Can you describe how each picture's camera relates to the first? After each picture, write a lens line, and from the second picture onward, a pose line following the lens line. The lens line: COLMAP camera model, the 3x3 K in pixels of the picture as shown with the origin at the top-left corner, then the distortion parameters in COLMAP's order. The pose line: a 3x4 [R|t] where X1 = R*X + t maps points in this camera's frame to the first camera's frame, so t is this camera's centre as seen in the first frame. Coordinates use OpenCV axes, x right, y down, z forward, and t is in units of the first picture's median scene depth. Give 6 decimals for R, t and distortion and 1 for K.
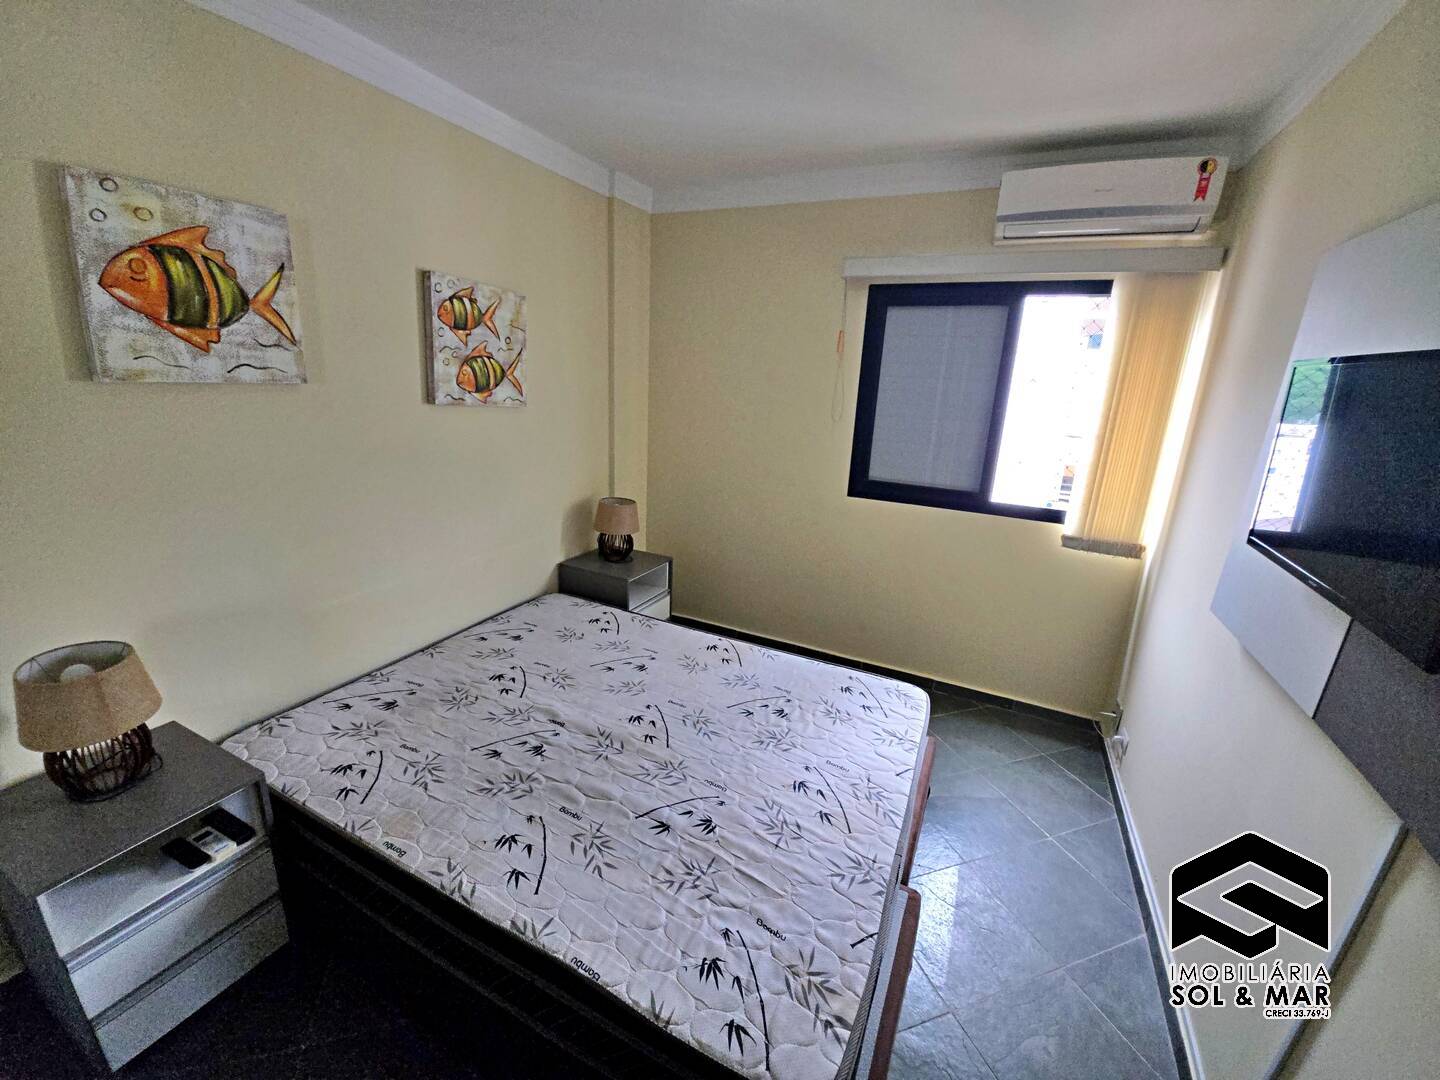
lens RADIAL K [[577.9, 0, 715.4], [0, 577.9, 539.2], [0, 0, 1]] dist [-0.000239, -0.010734]
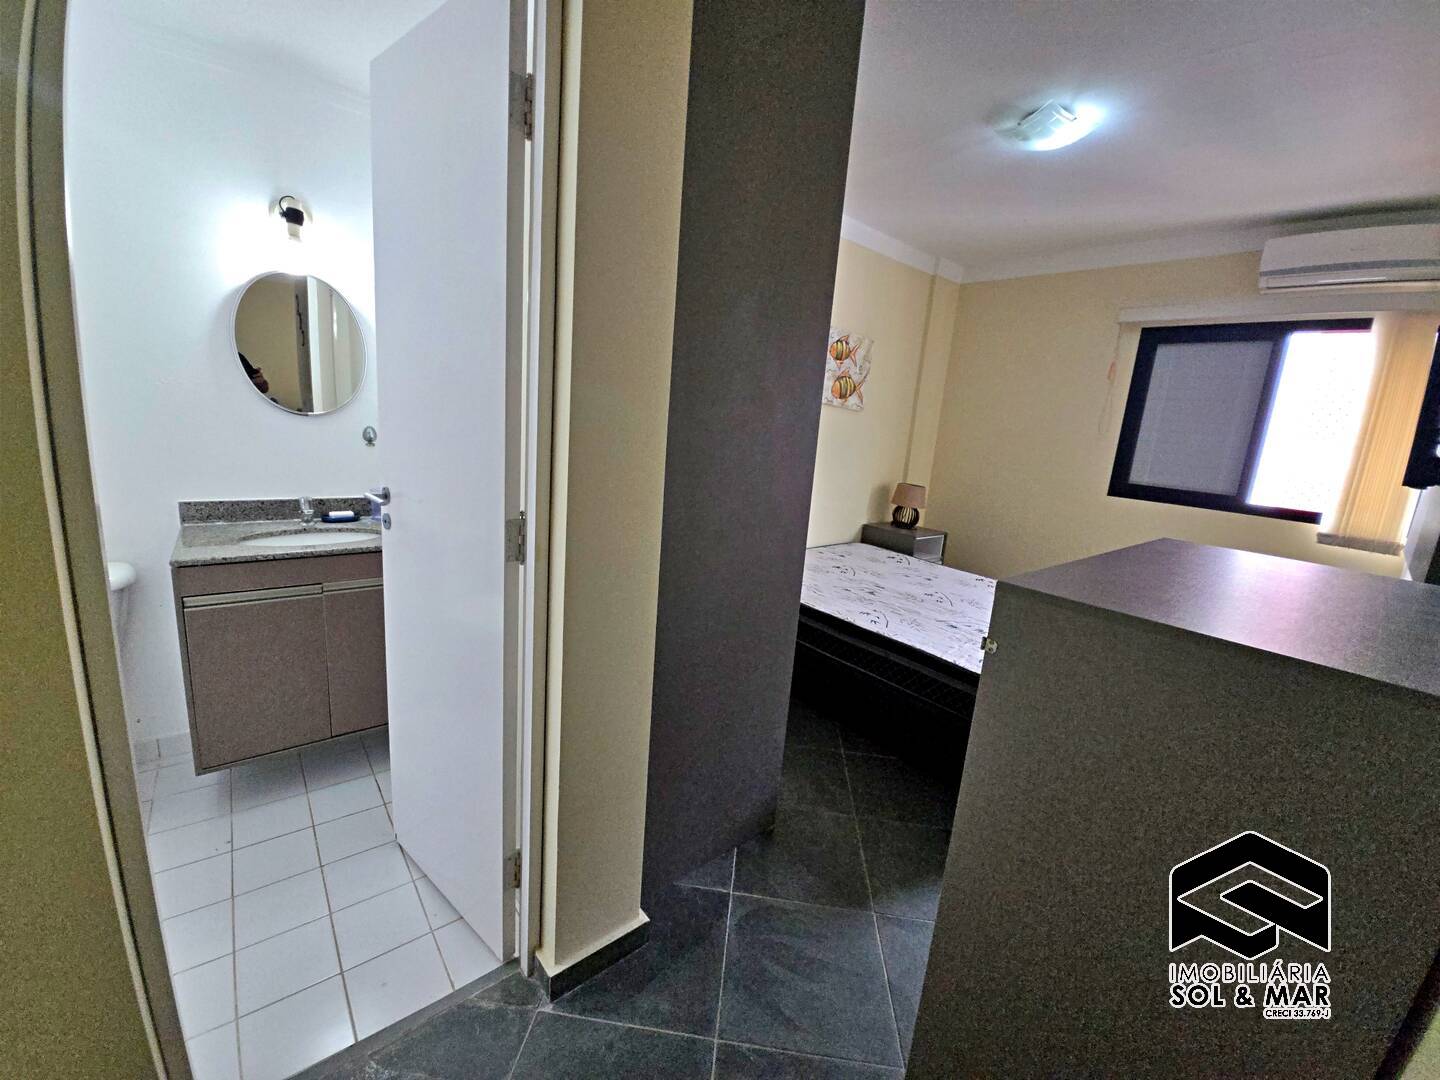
lens RADIAL K [[571.3, 0, 723.8], [0, 571.3, 533.7], [0, 0, 1]] dist [-0.001411, -0.008478]
pose [[0.916409, 0.105161, -0.386180, -0.048079], [-0.141624, 0.987642, -0.067128, 0.239196], [0.374348, 0.116209, 0.919978, -0.479403]]
